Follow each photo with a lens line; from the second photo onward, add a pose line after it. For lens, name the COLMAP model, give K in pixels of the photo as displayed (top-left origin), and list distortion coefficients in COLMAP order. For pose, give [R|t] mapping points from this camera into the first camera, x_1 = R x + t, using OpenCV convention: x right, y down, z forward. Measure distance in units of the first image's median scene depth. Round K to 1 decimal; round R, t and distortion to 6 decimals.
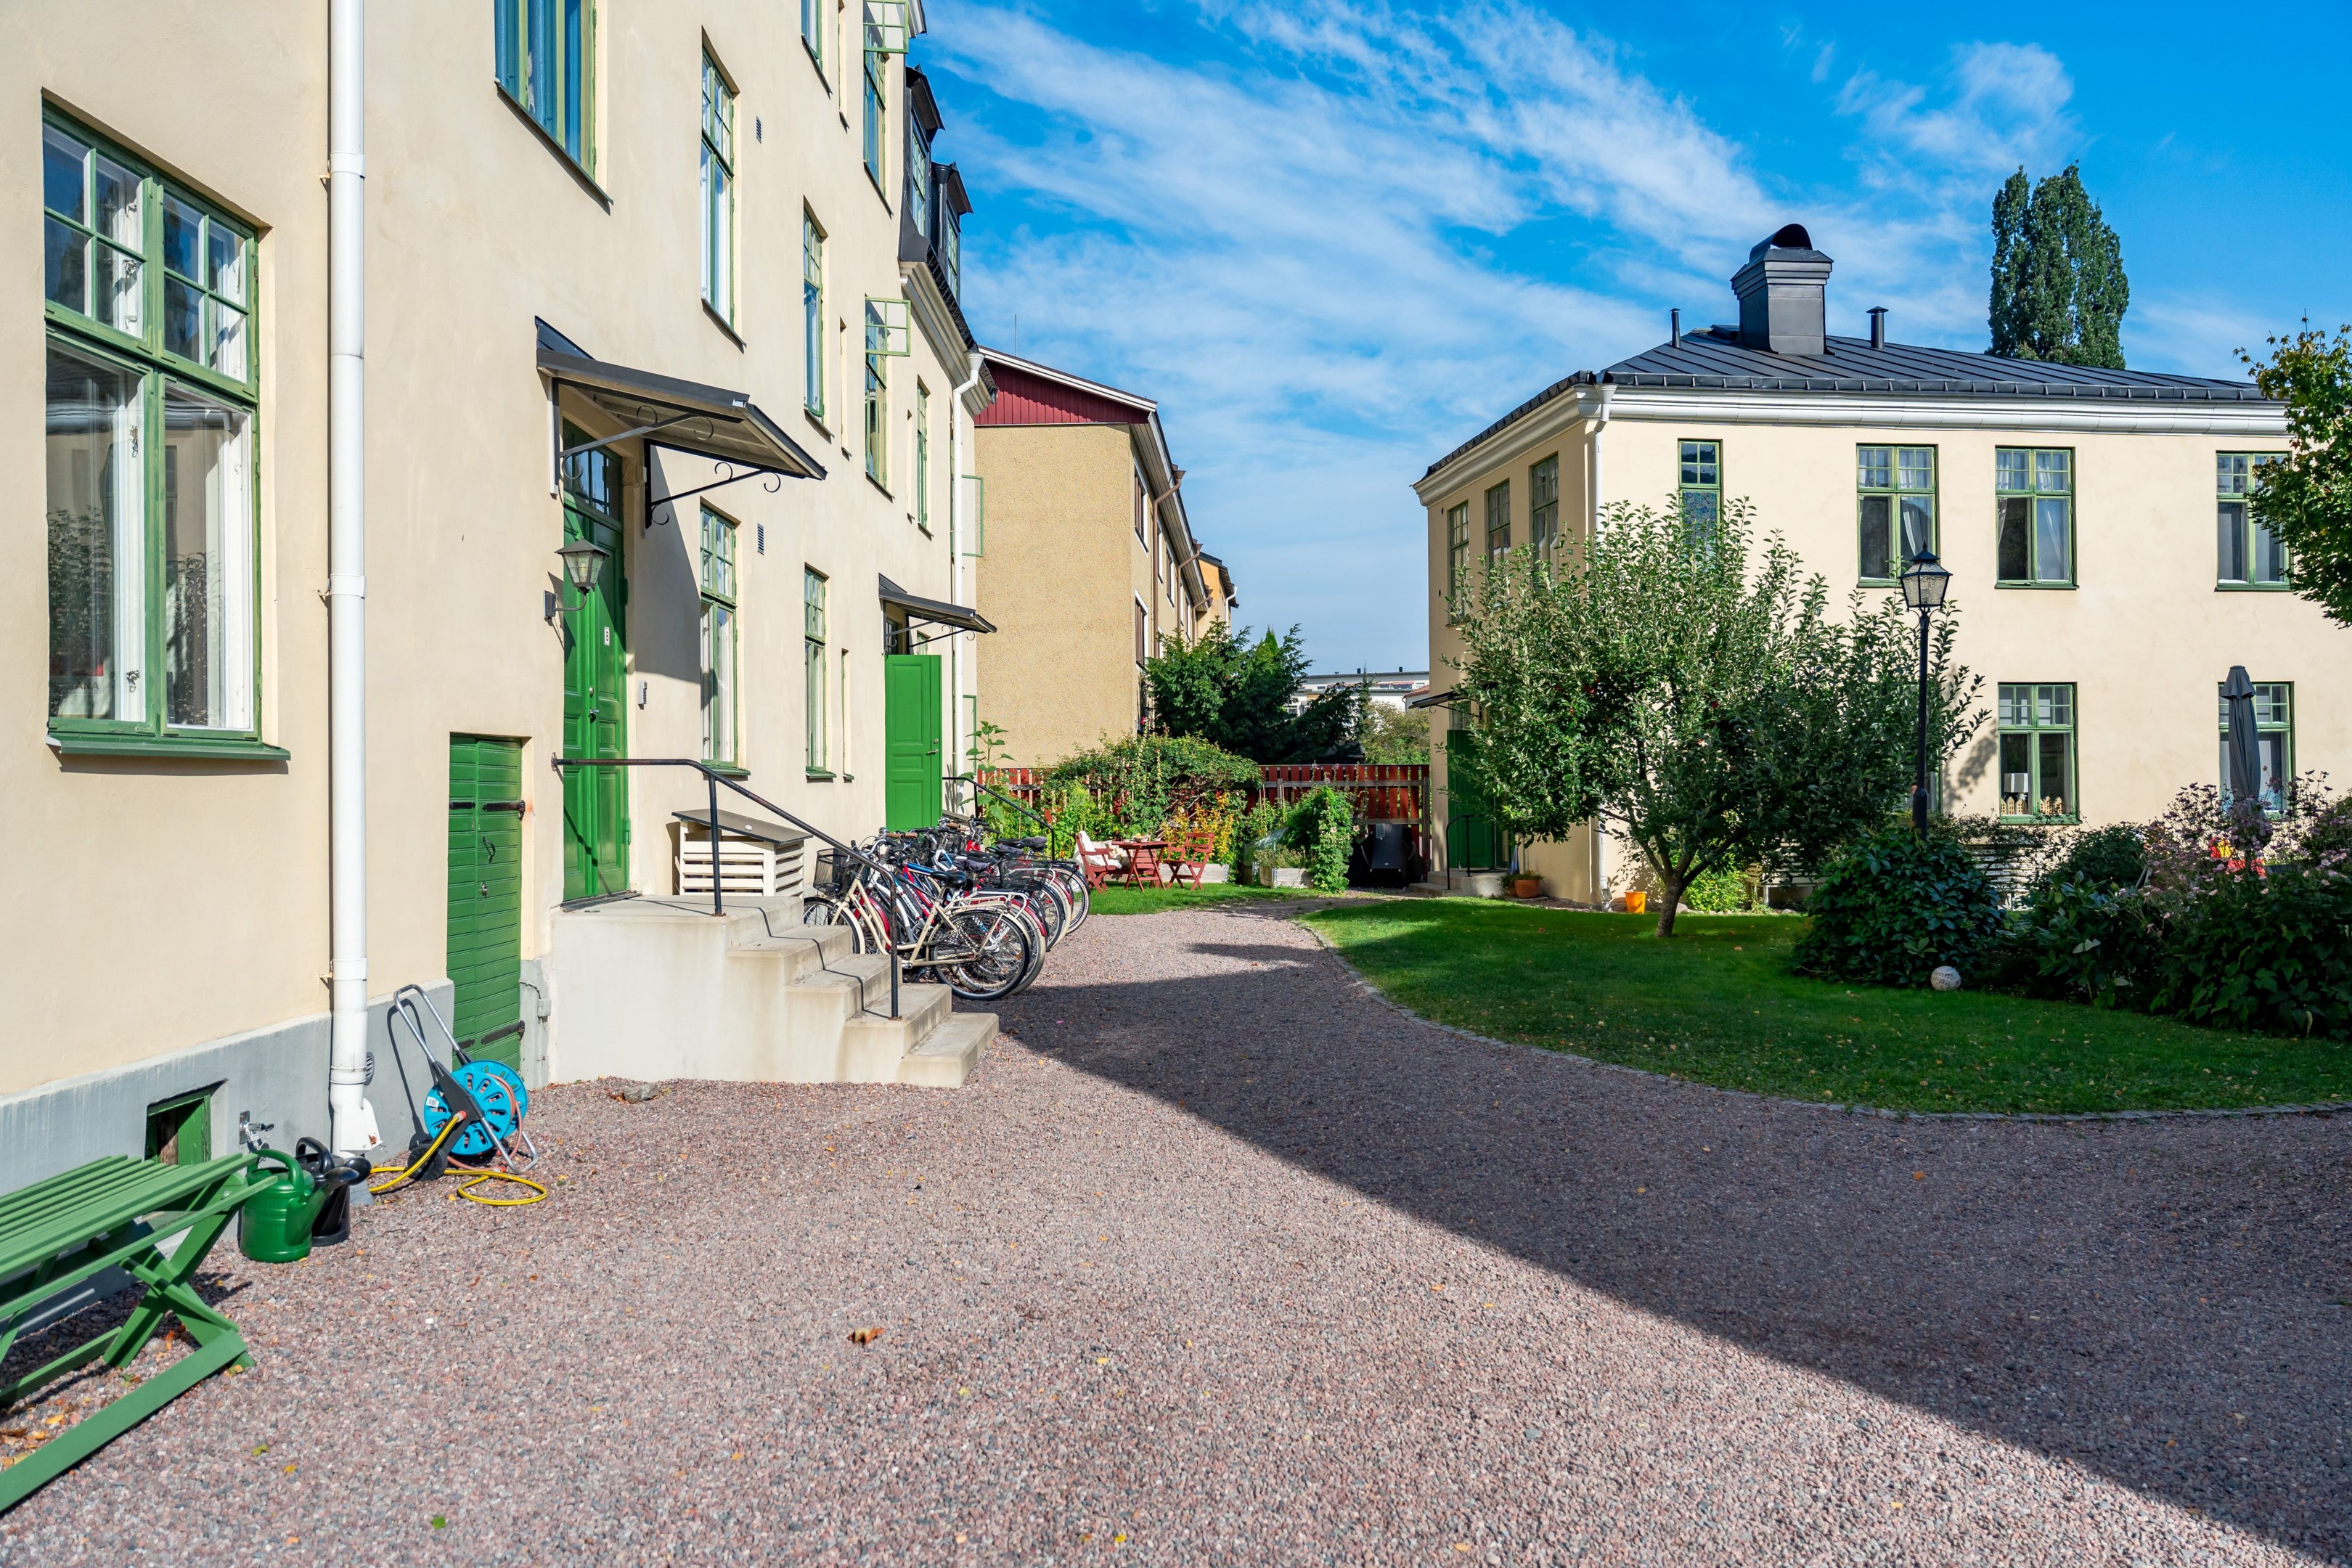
lens RADIAL K [[1788.1, 0, 1176.0], [0, 1788.1, 781.2], [0, 0, 1]] dist [0.001952, 0.000057]
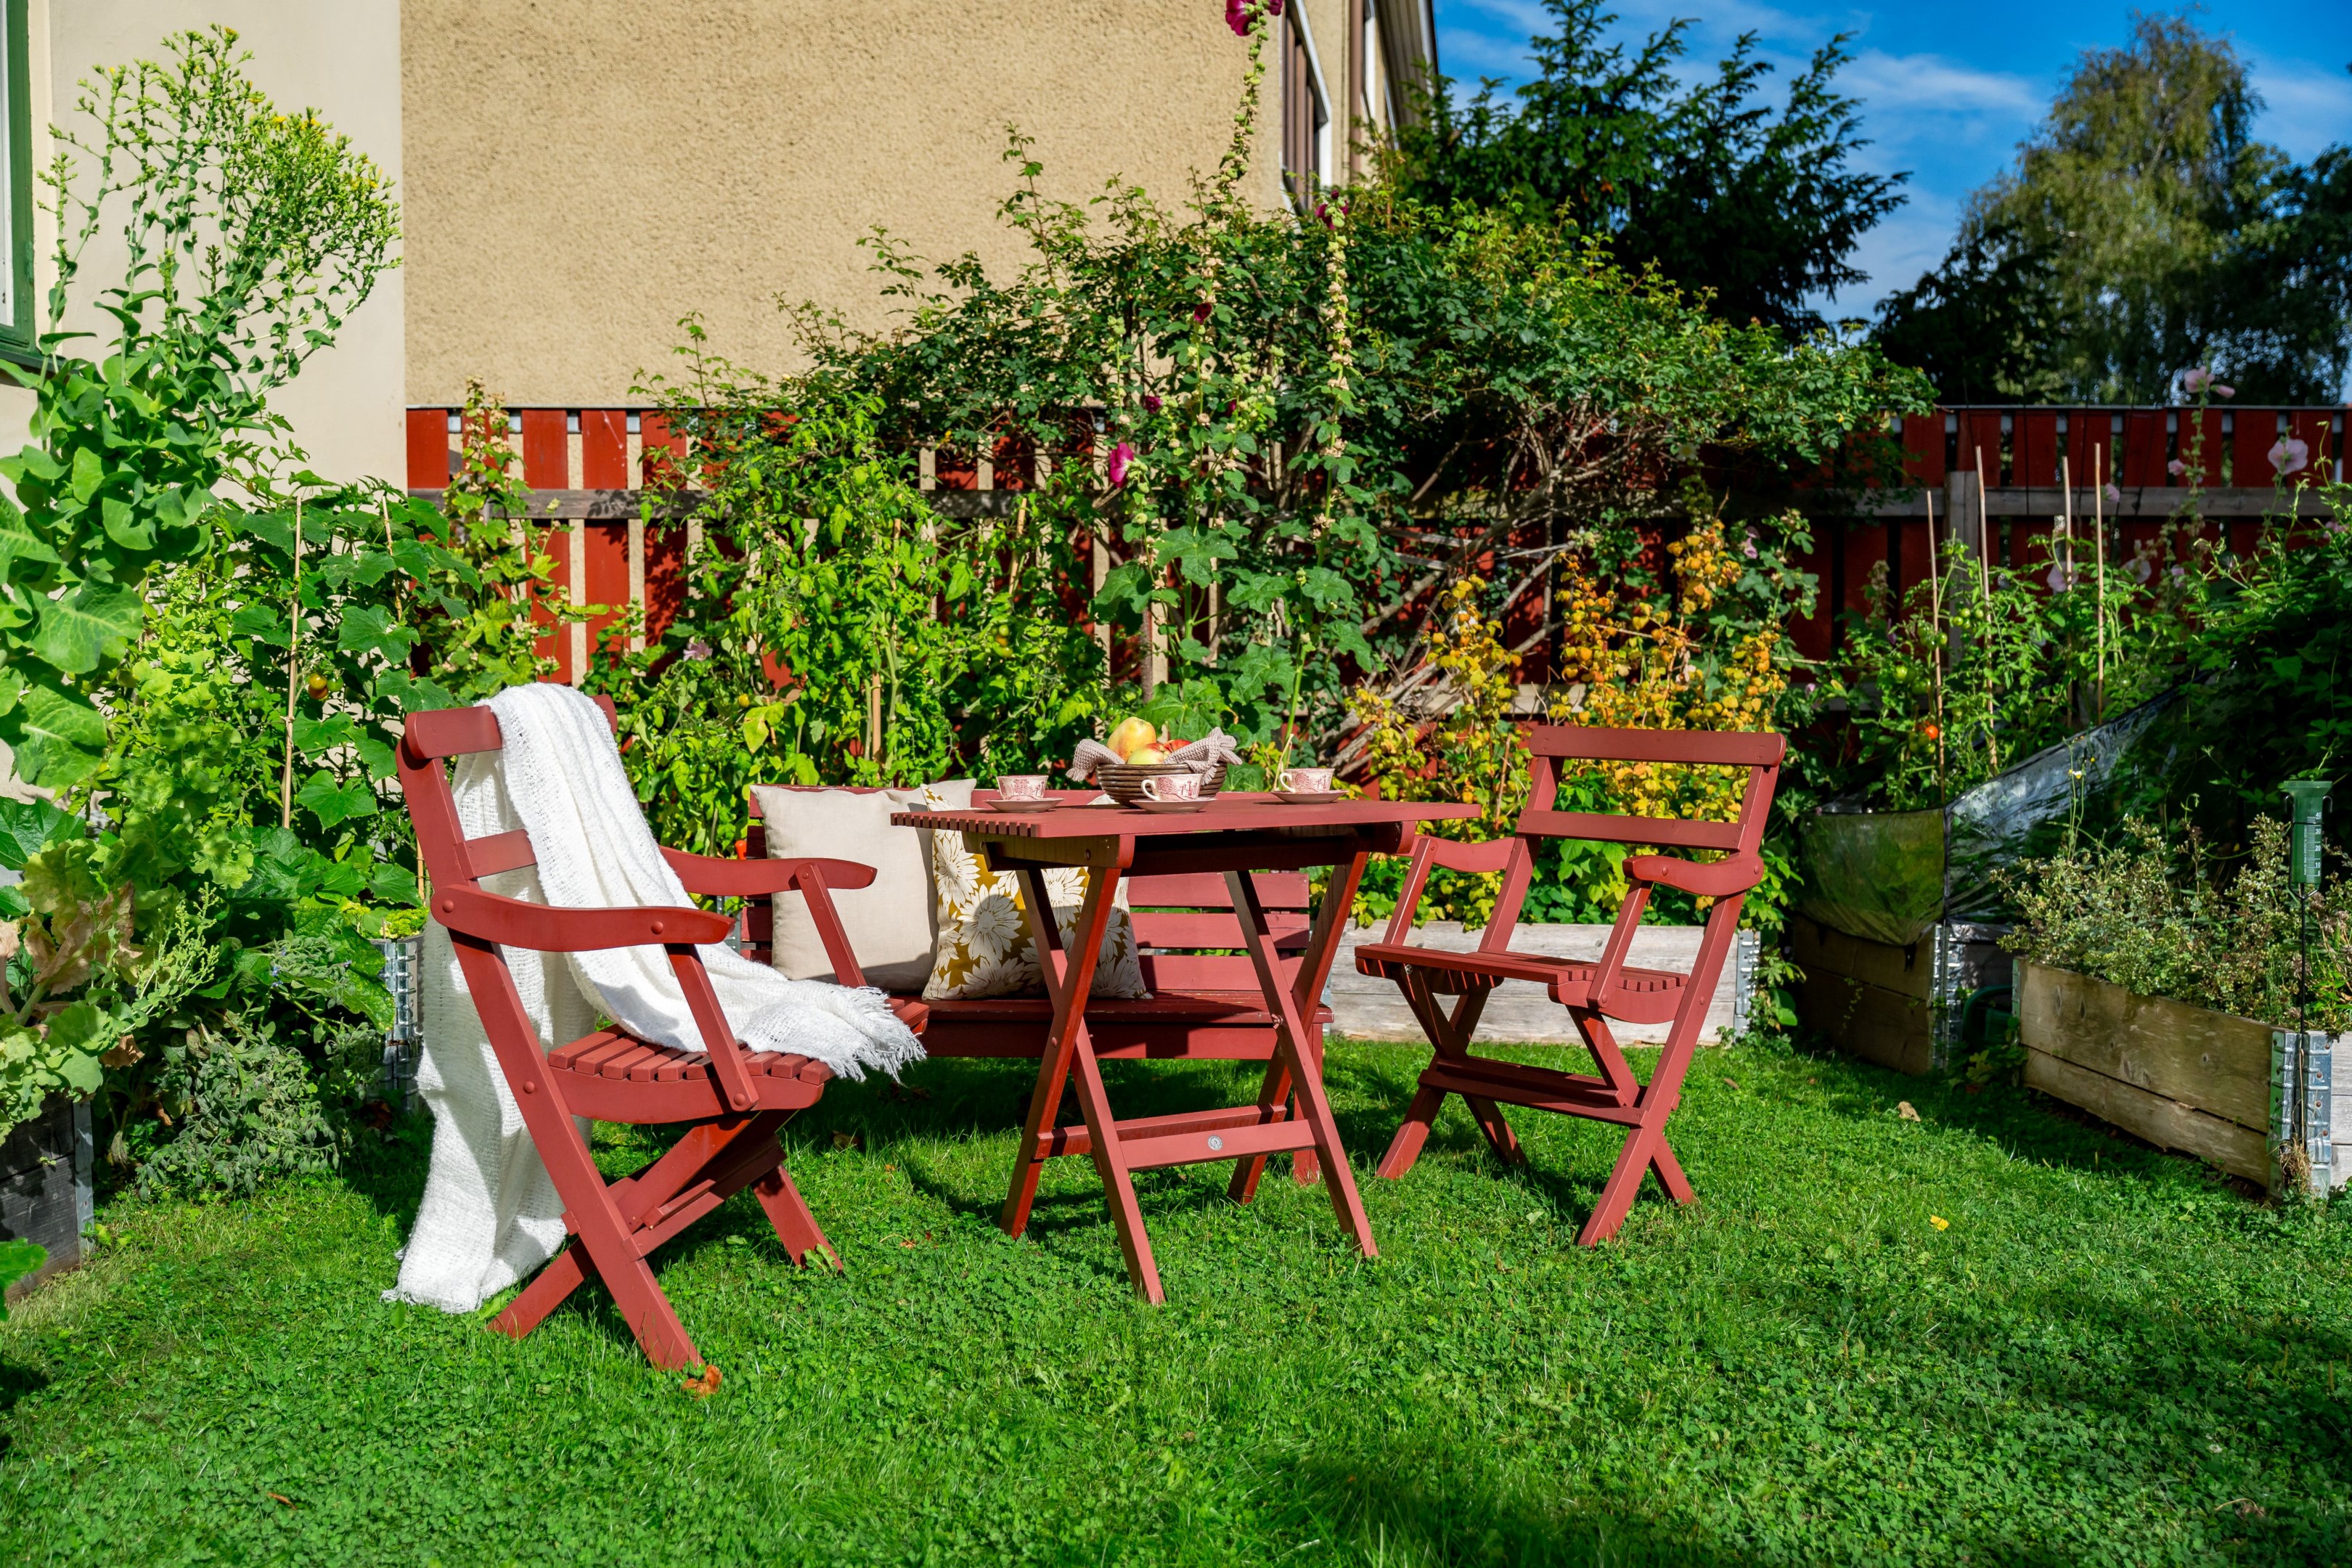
lens RADIAL K [[2243.2, 0, 1178.0], [0, 2243.2, 782.0], [0, 0, 1]] dist [-0.003401, 0.000000]
pose [[0.994846, -0.004413, -0.101300, -0.003581], [0.007855, 0.999404, 0.033608, 0.024884], [0.101091, -0.034231, 0.994288, 0.775708]]
